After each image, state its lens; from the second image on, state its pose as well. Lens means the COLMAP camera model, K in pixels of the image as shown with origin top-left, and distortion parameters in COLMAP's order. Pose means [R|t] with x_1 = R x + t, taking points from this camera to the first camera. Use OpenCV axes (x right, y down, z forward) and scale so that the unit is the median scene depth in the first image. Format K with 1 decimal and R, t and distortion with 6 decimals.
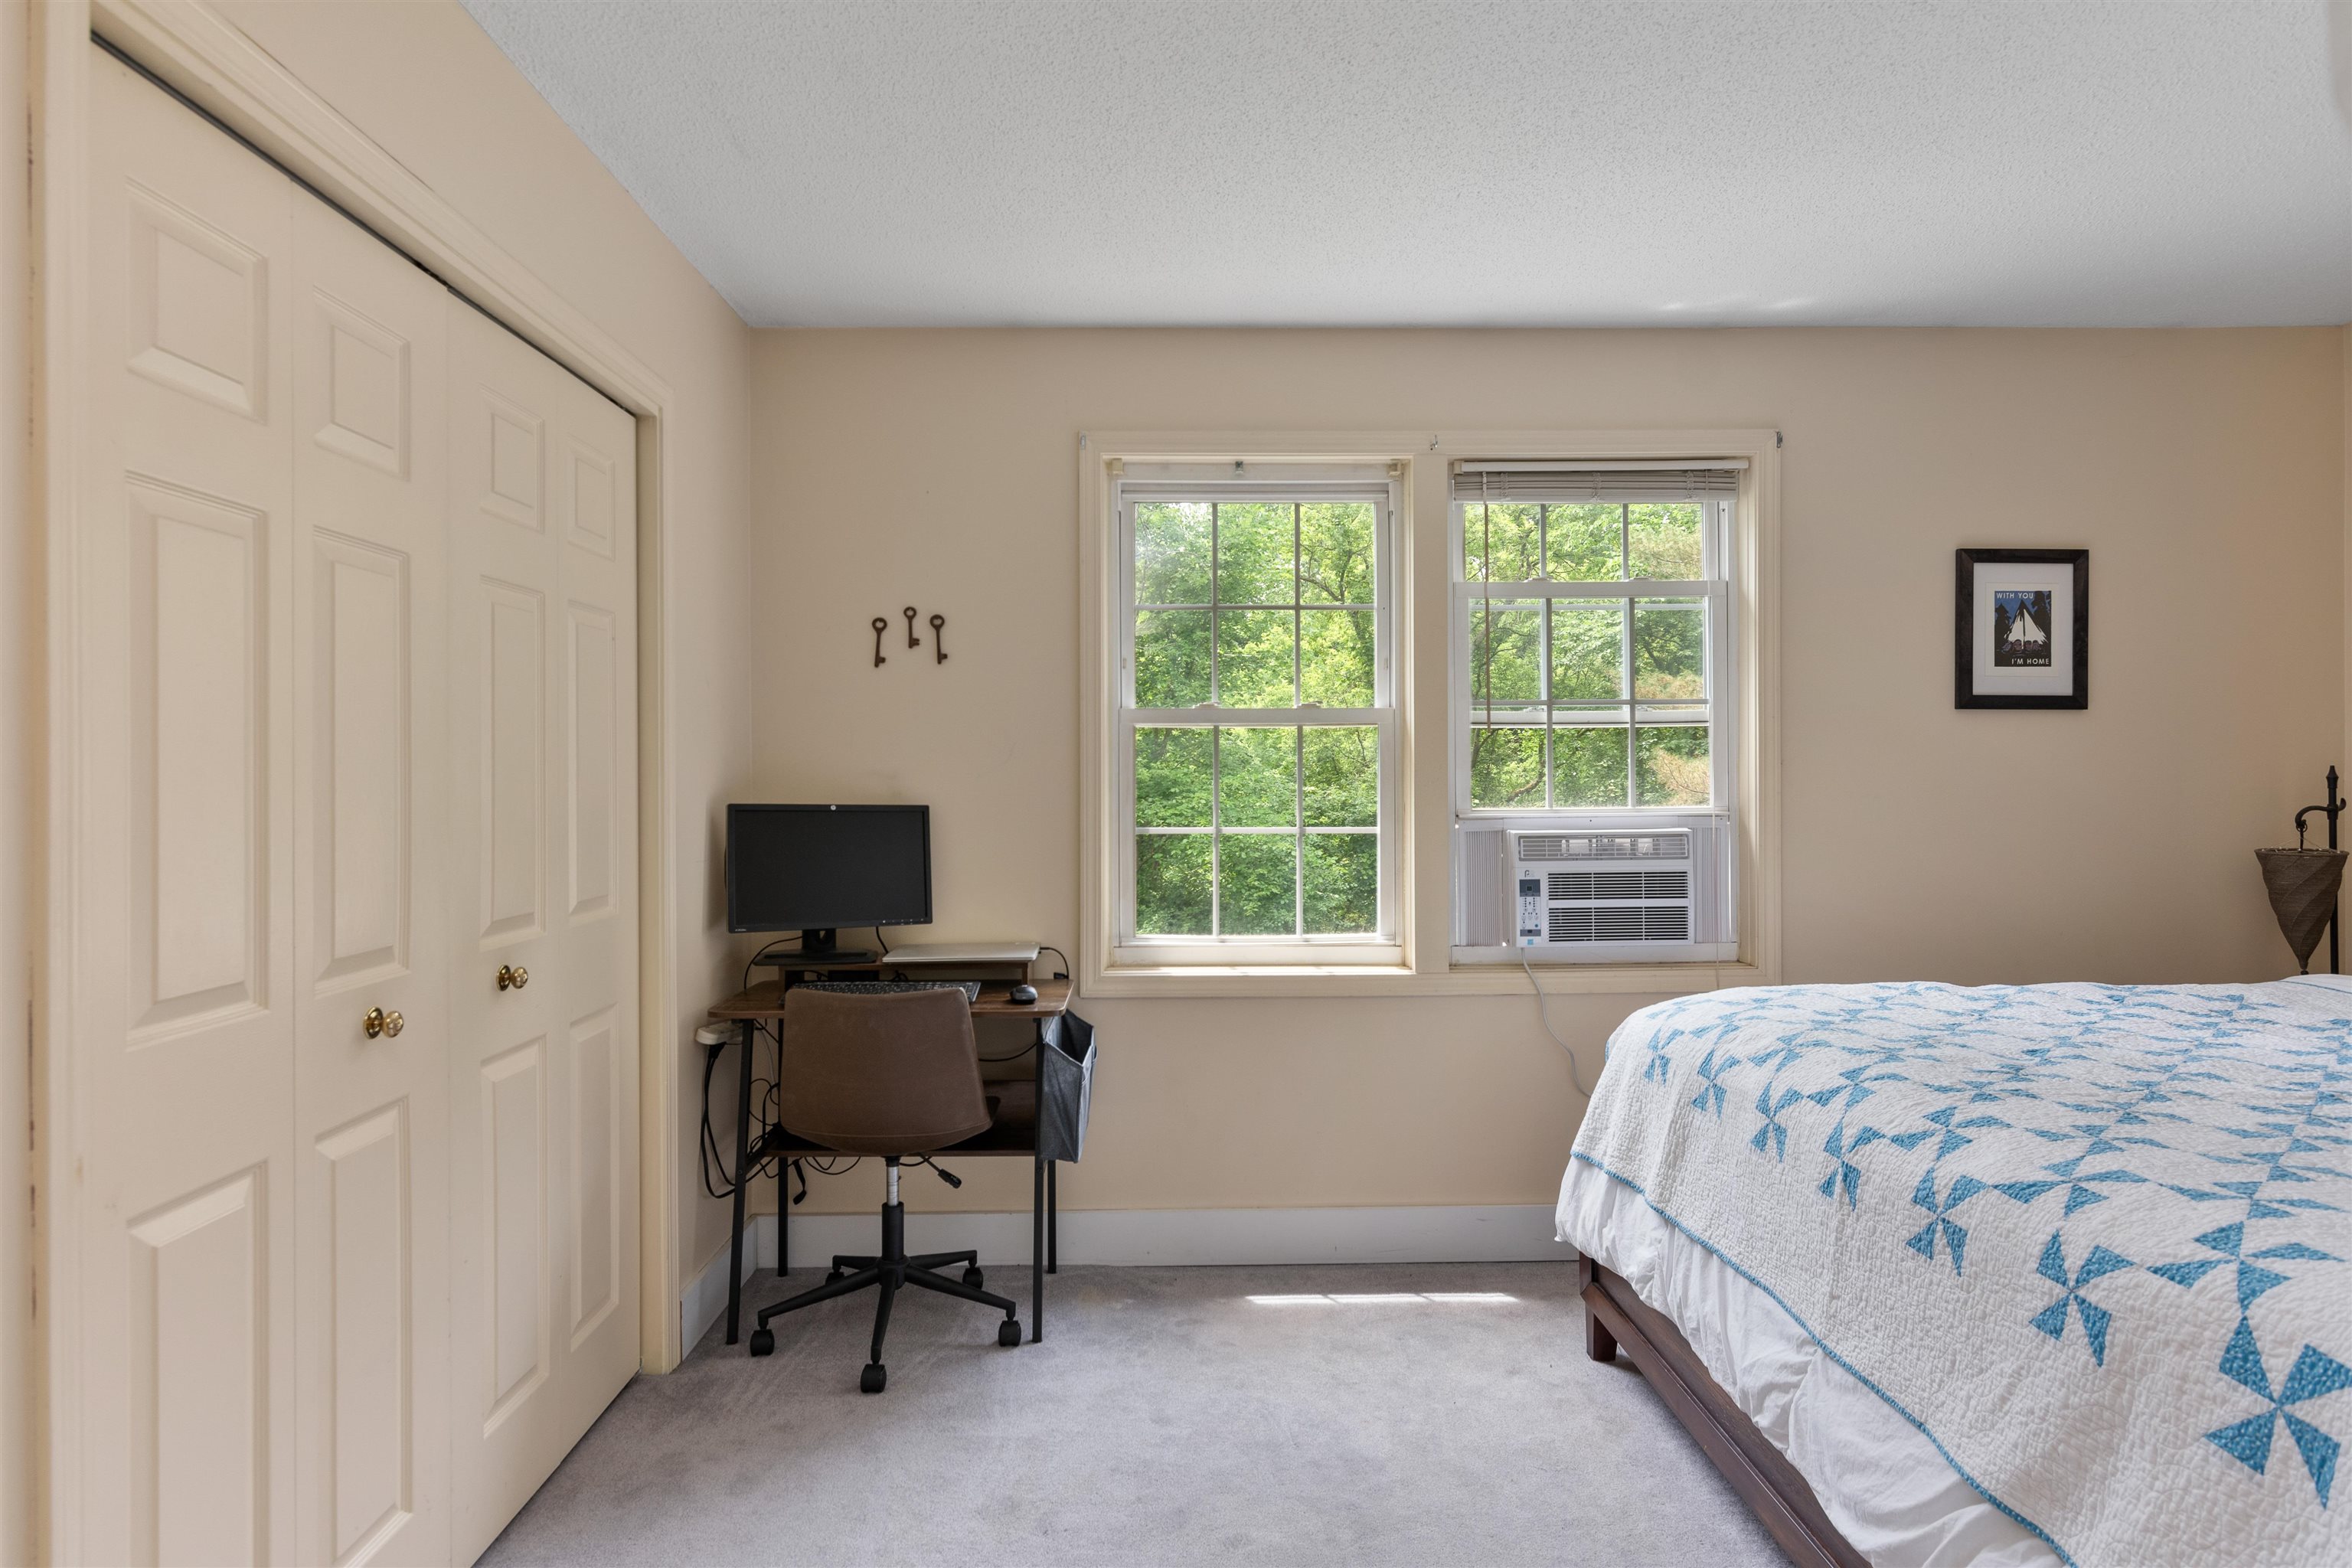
lens RADIAL K [[1294.2, 0, 1162.1], [0, 1294.2, 785.1], [0, 0, 1]] dist [0.006193, -0.001585]
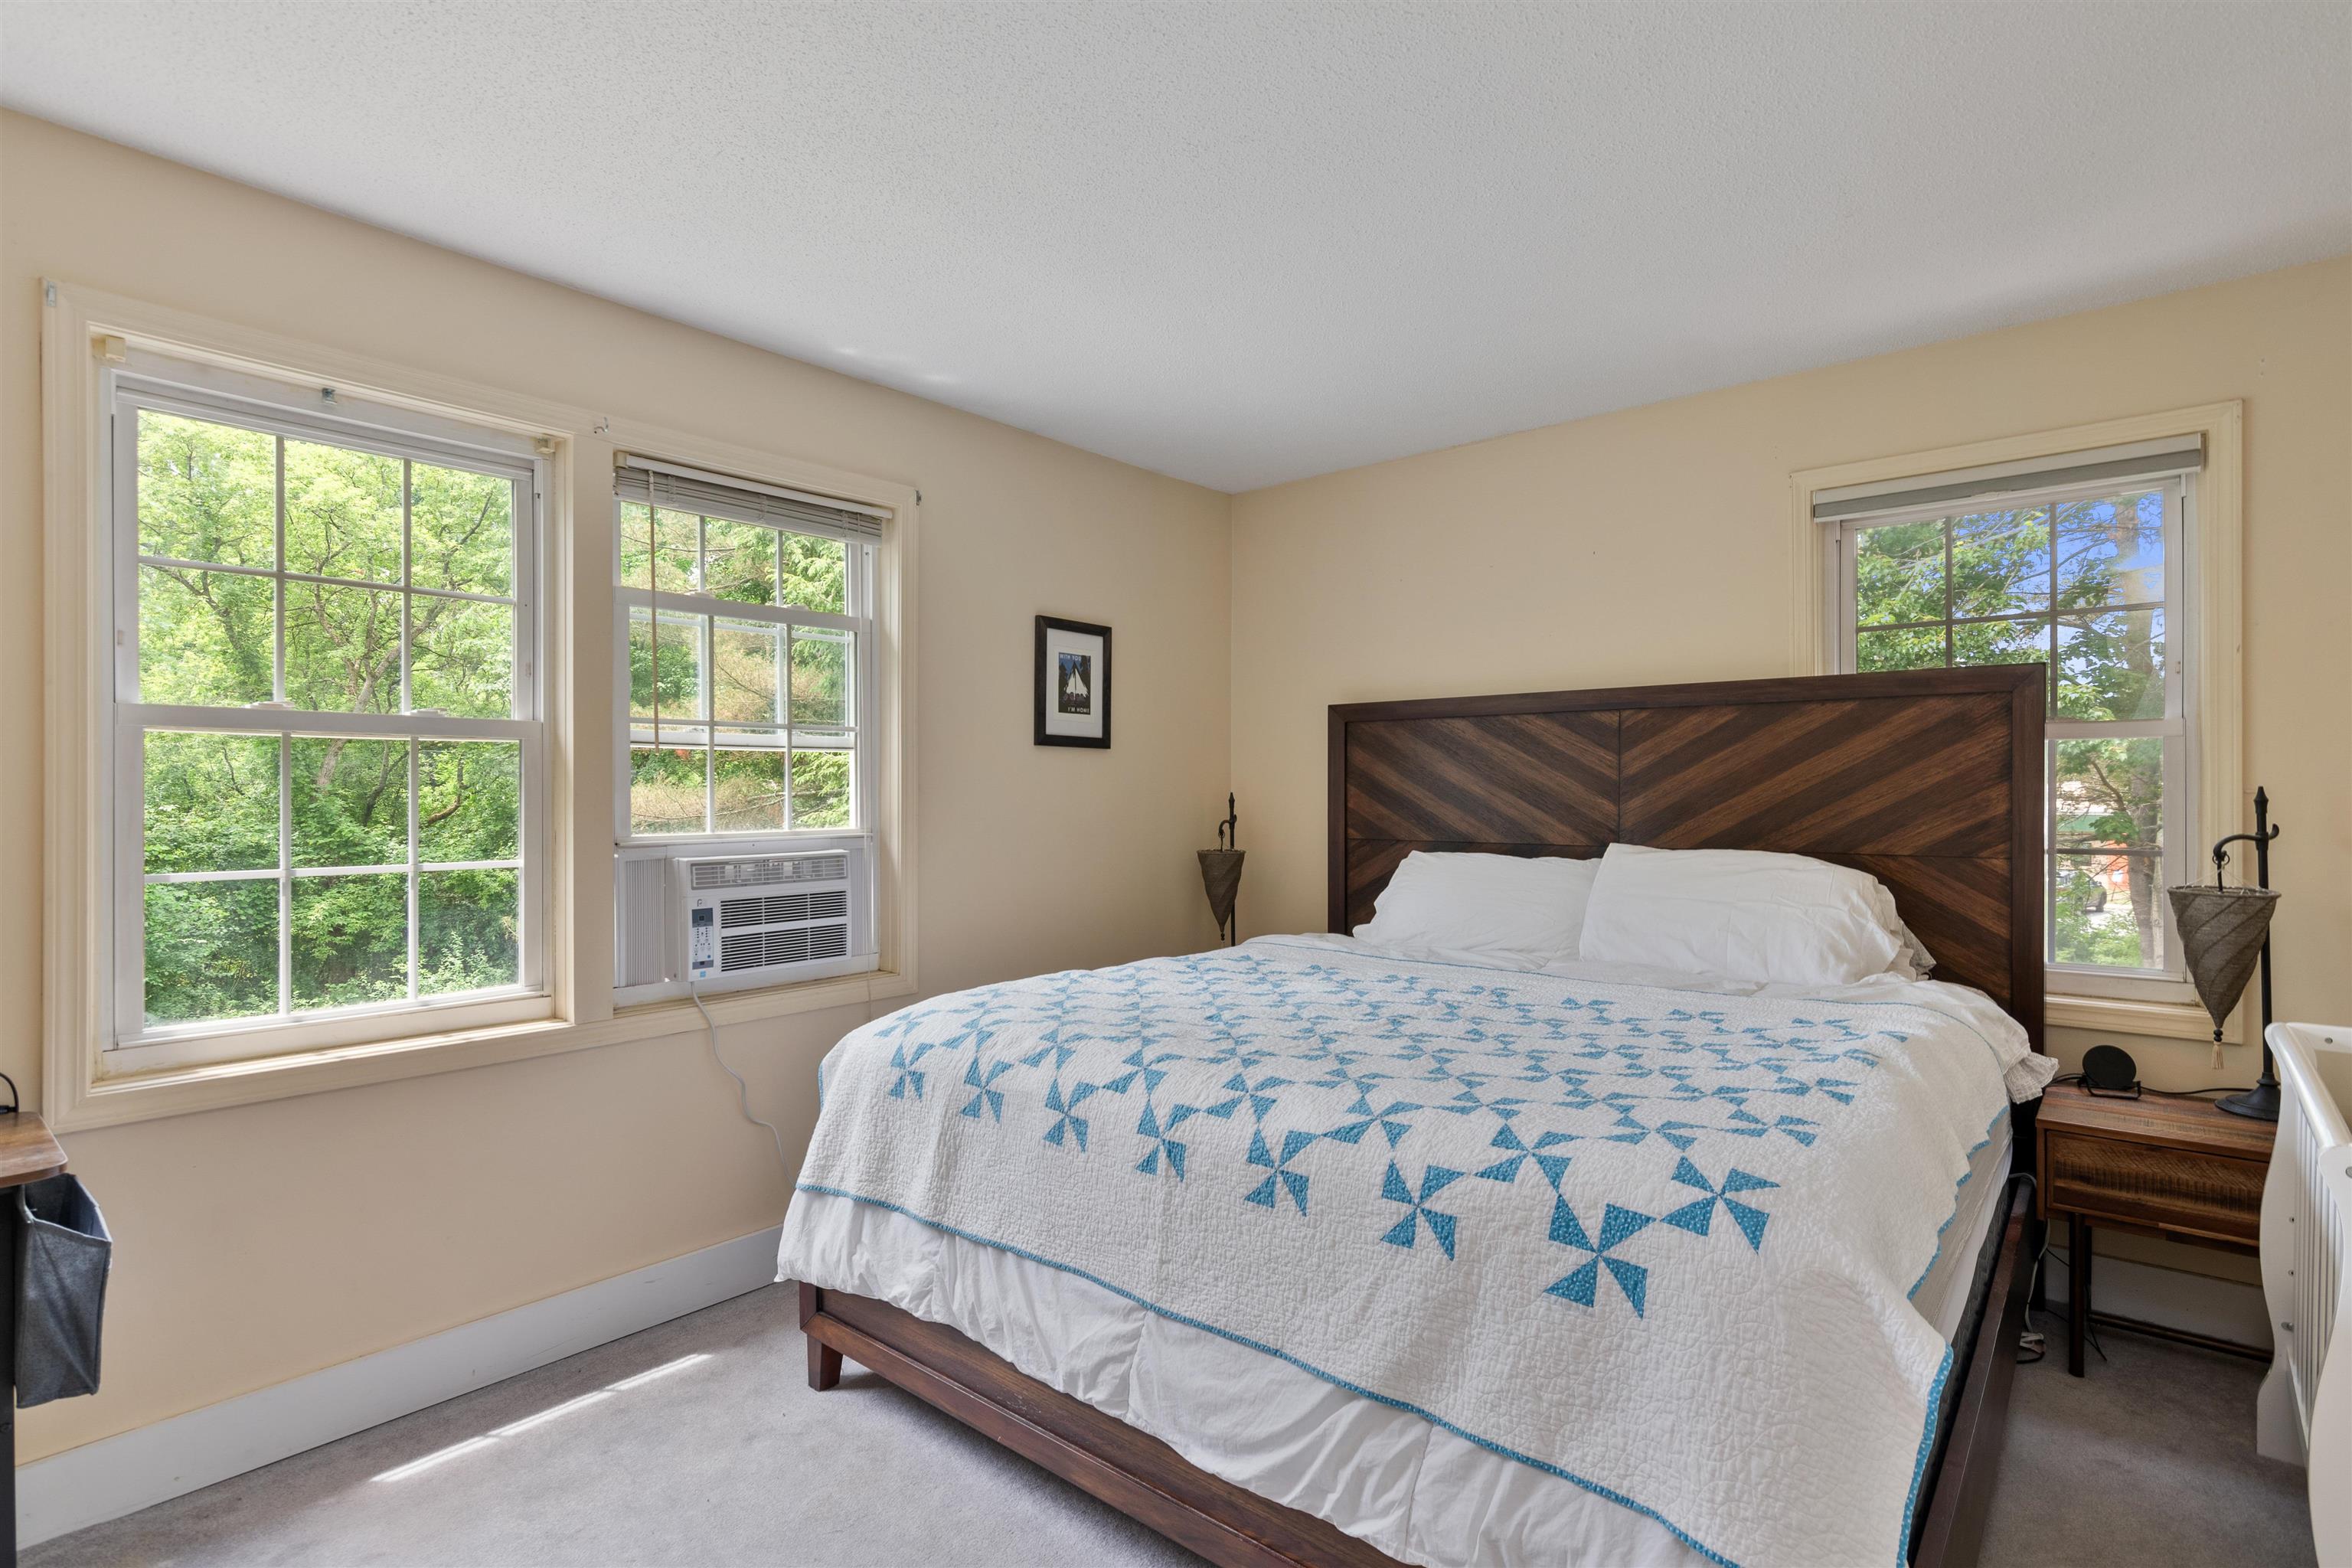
lens RADIAL K [[1159.2, 0, 1177.8], [0, 1159.2, 802.9], [0, 0, 1]] dist [0.001736, 0.000541]
pose [[0.663909, -0.002513, 0.747809, -0.173839], [0.006234, 0.999978, -0.002174, -0.001058], [-0.747787, 0.006105, 0.663910, 0.247589]]
